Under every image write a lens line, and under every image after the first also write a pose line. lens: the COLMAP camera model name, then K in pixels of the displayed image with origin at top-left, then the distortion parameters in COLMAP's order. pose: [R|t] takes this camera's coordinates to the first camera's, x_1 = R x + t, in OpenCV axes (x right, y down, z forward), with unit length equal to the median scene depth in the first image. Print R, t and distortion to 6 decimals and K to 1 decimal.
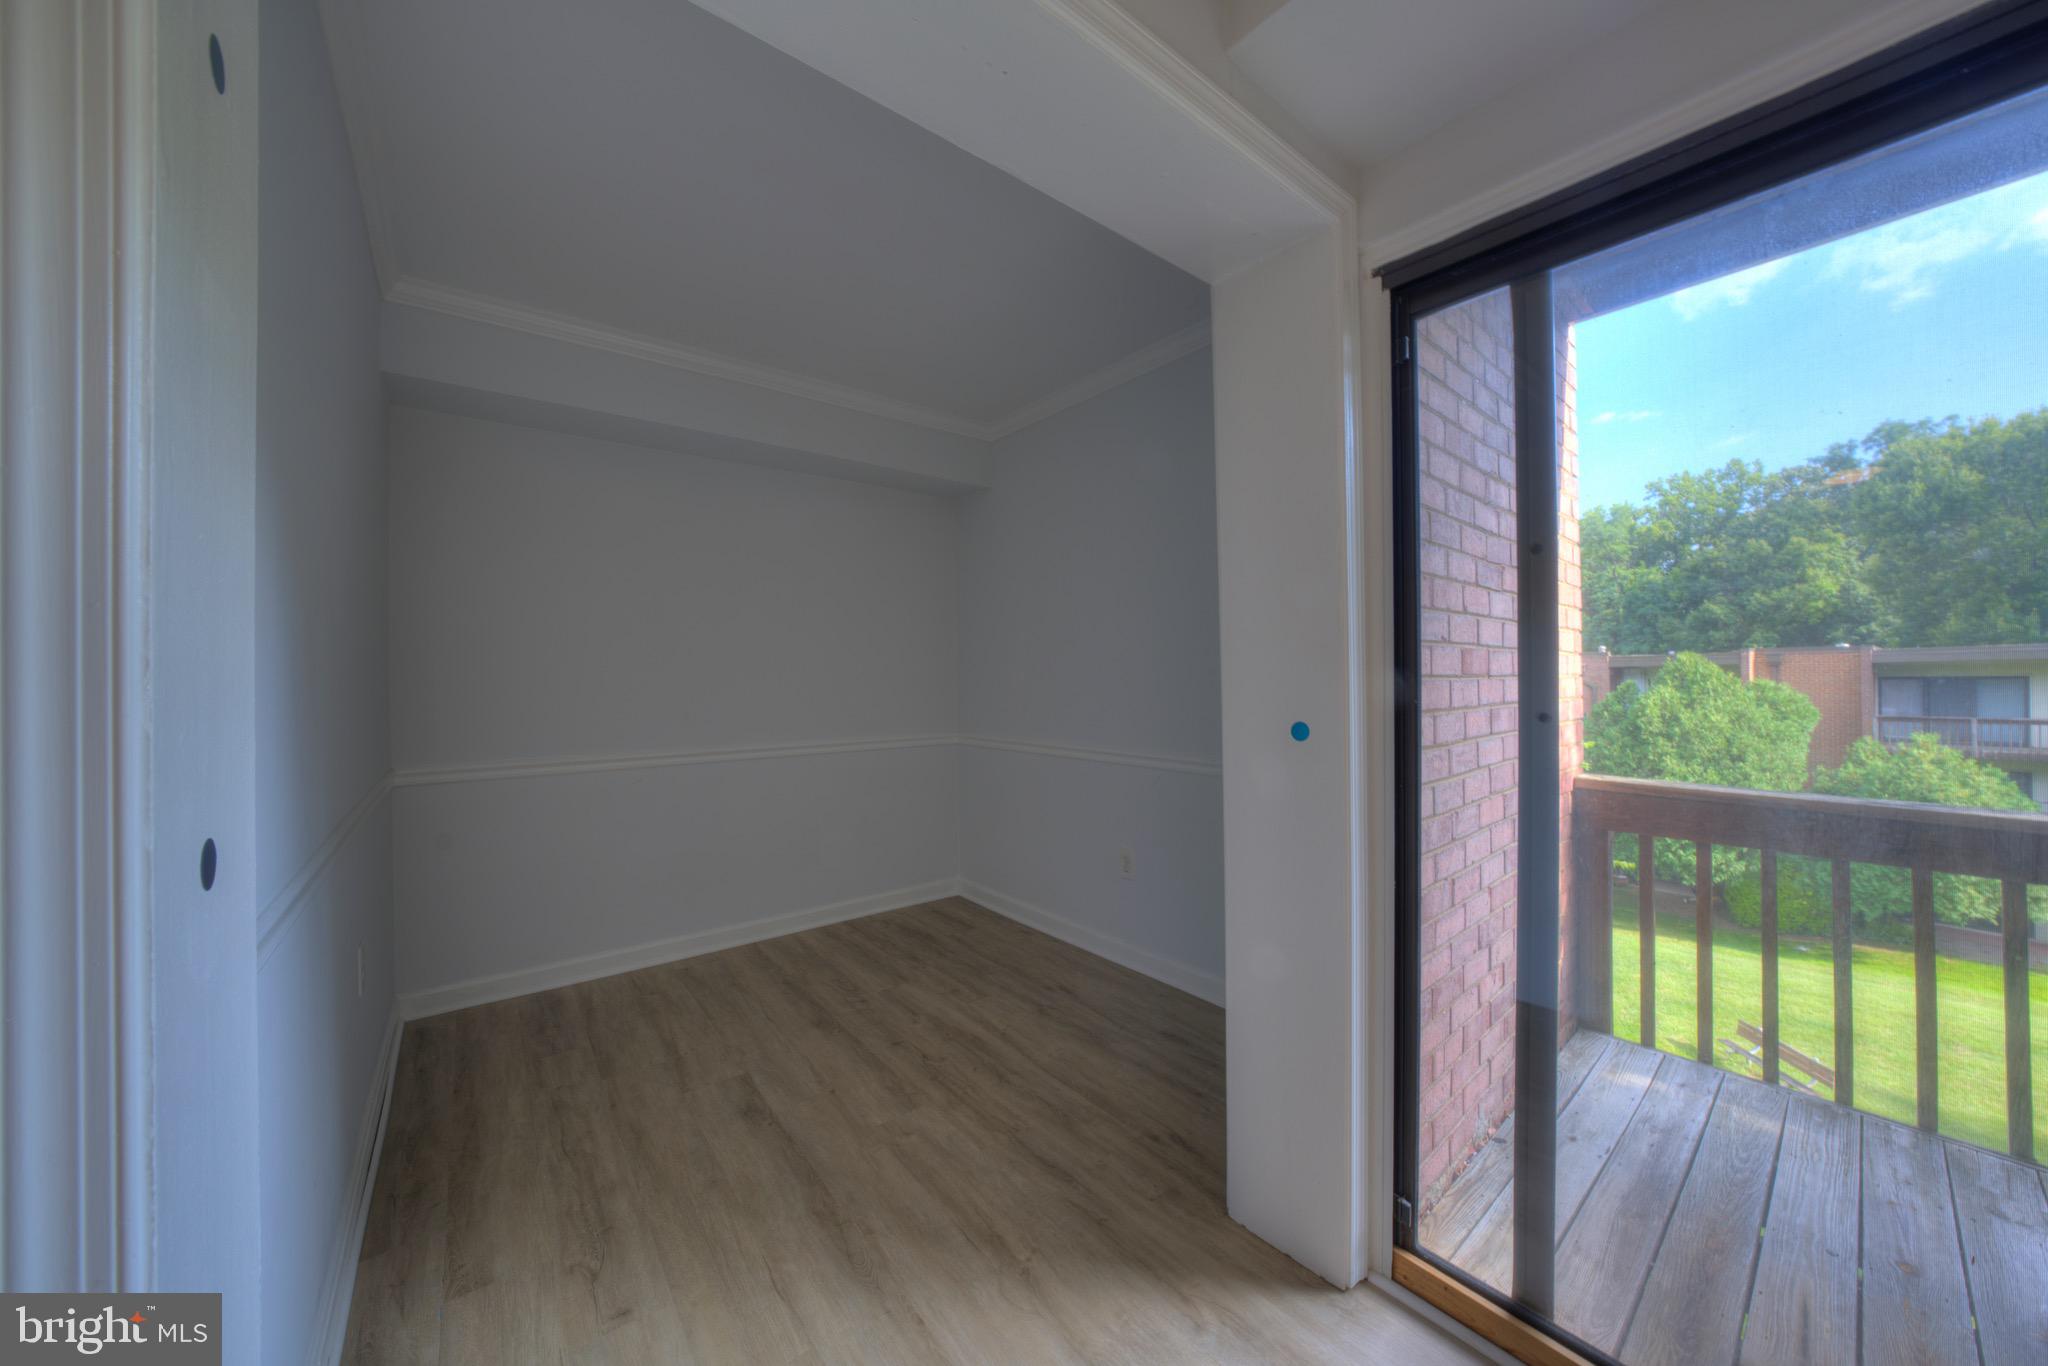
lens RADIAL K [[705.5, 0, 1022.5], [0, 705.5, 675.6], [0, 0, 1]] dist [-0.029461, 0.006925]
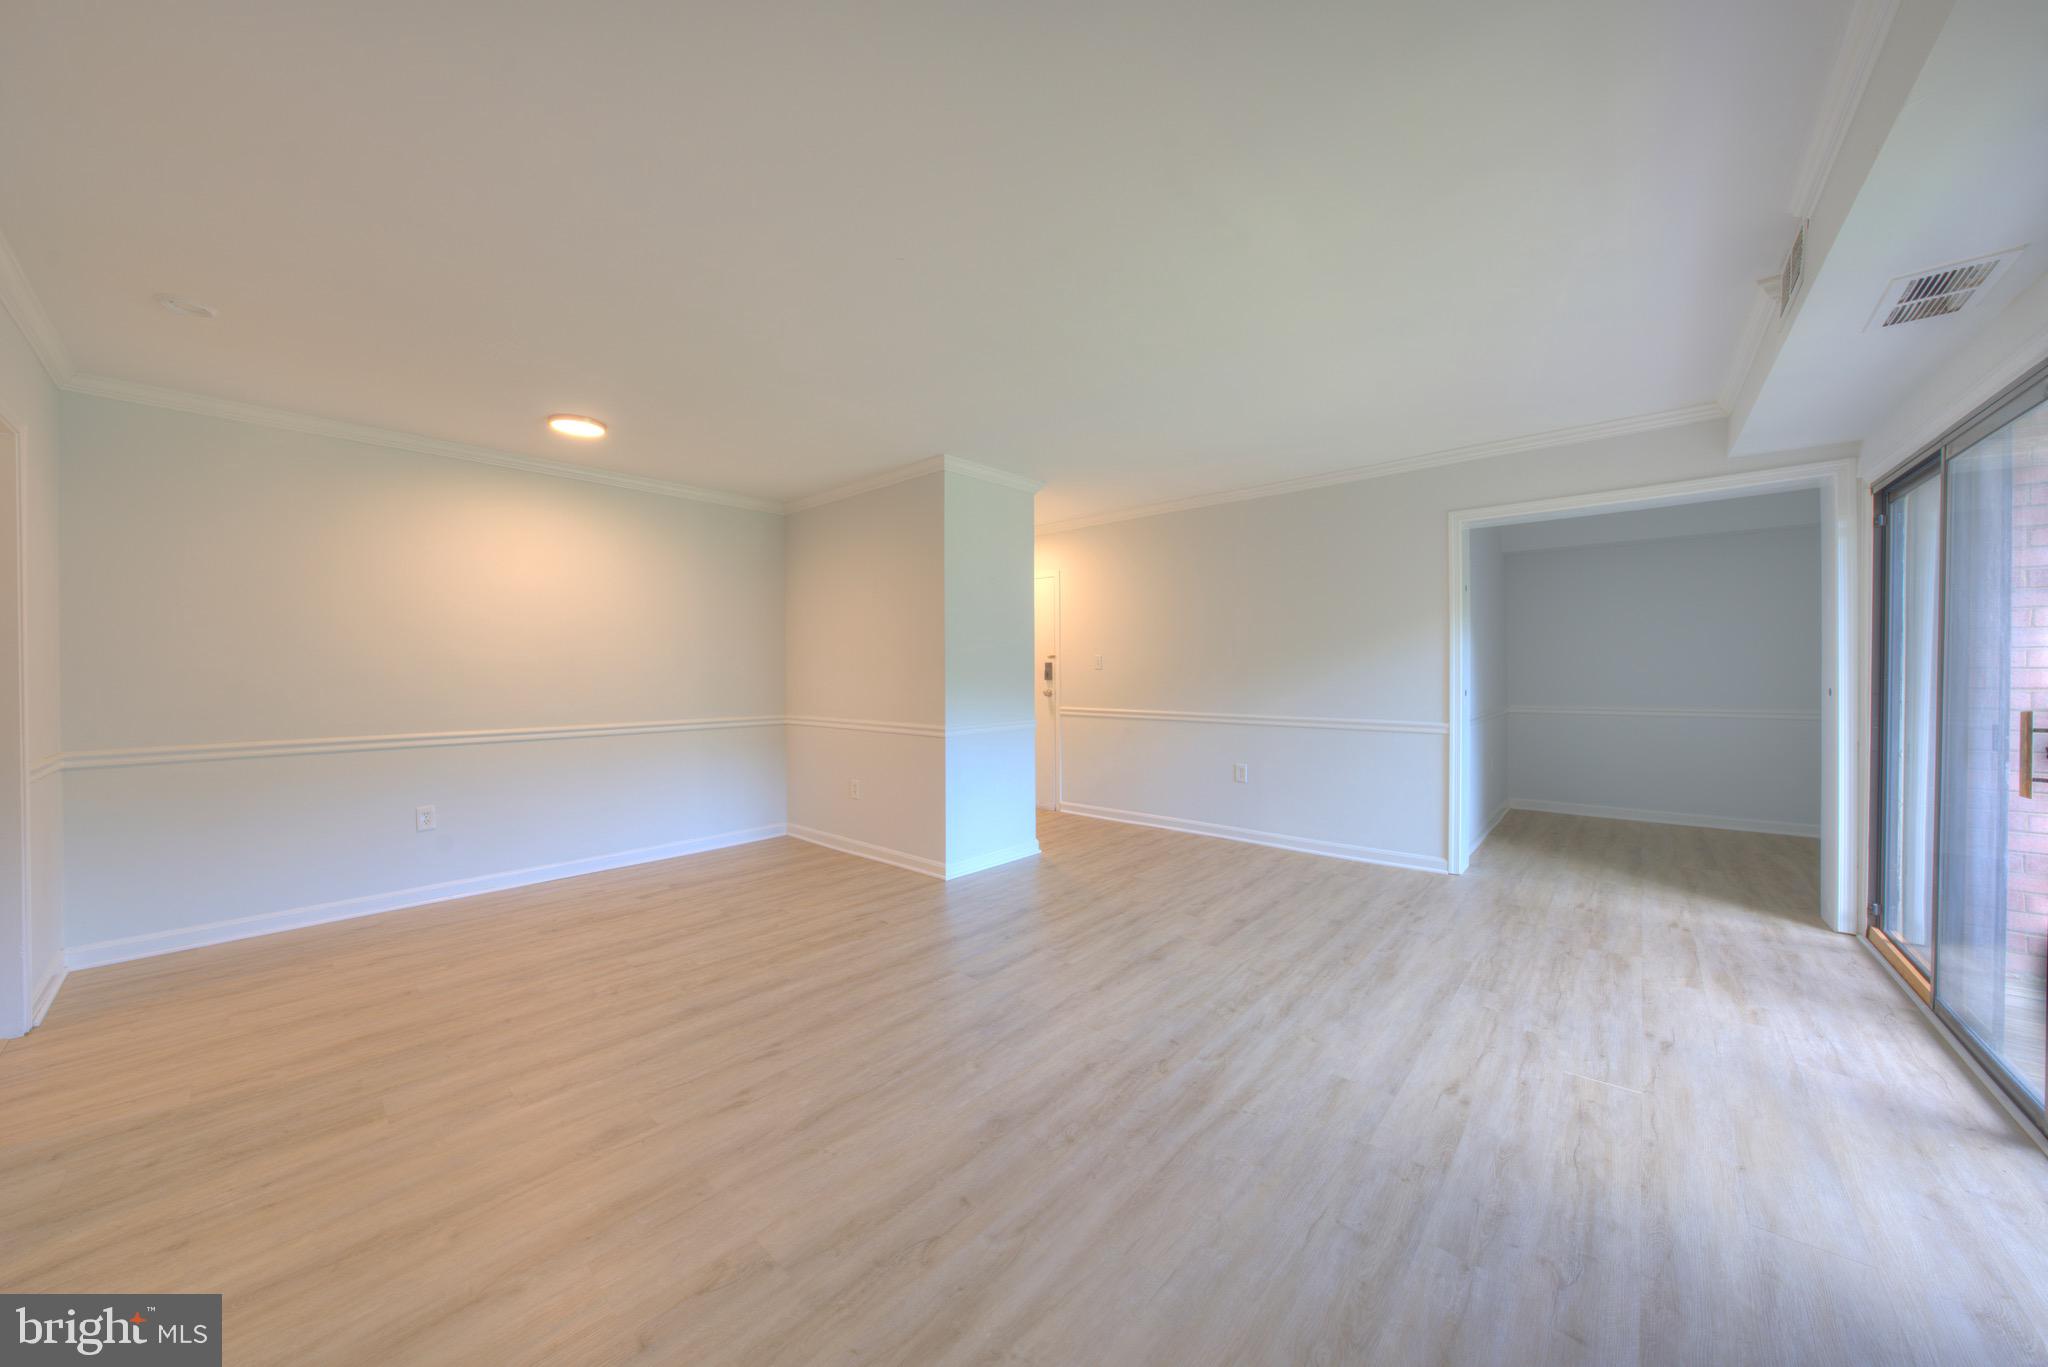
lens RADIAL K [[705.5, 0, 1022.5], [0, 705.5, 676.1], [0, 0, 1]] dist [-0.029461, 0.006925]
pose [[0.179591, 0.009865, -0.983692, 0.136360], [0.005332, 0.999925, 0.011001, -0.000782], [0.983727, -0.007221, 0.179525, -0.128449]]
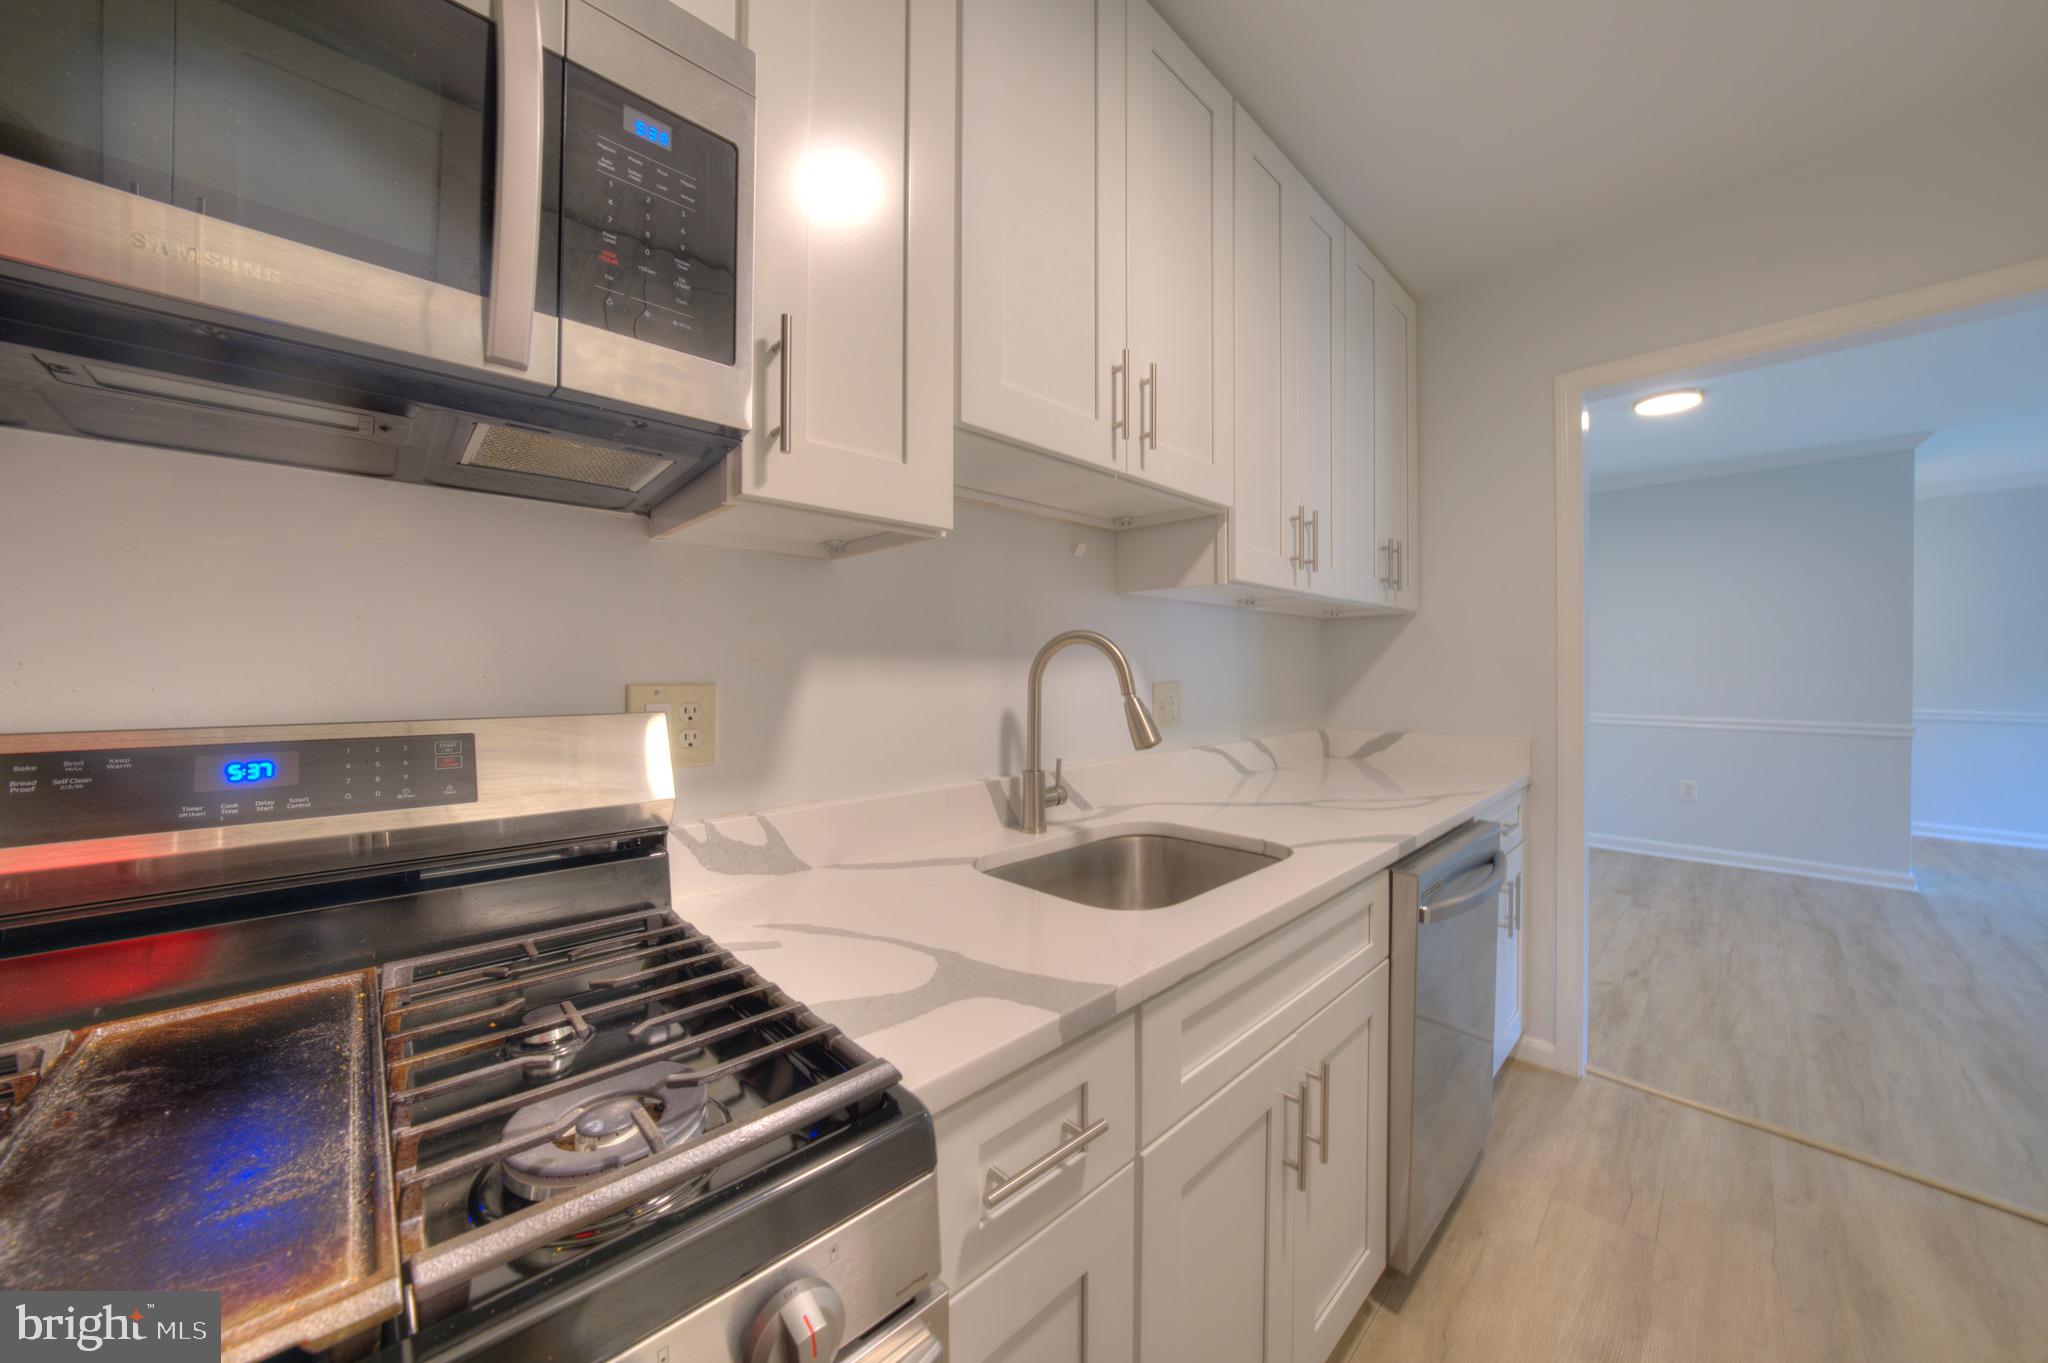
lens RADIAL K [[705.5, 0, 1022.5], [0, 705.5, 674.1], [0, 0, 1]] dist [-0.029461, 0.006925]
pose [[0.095078, 0.012938, -0.995386, 0.095134], [0.003768, 0.999904, 0.013356, -0.001134], [0.995463, -0.005021, 0.095020, -0.347174]]
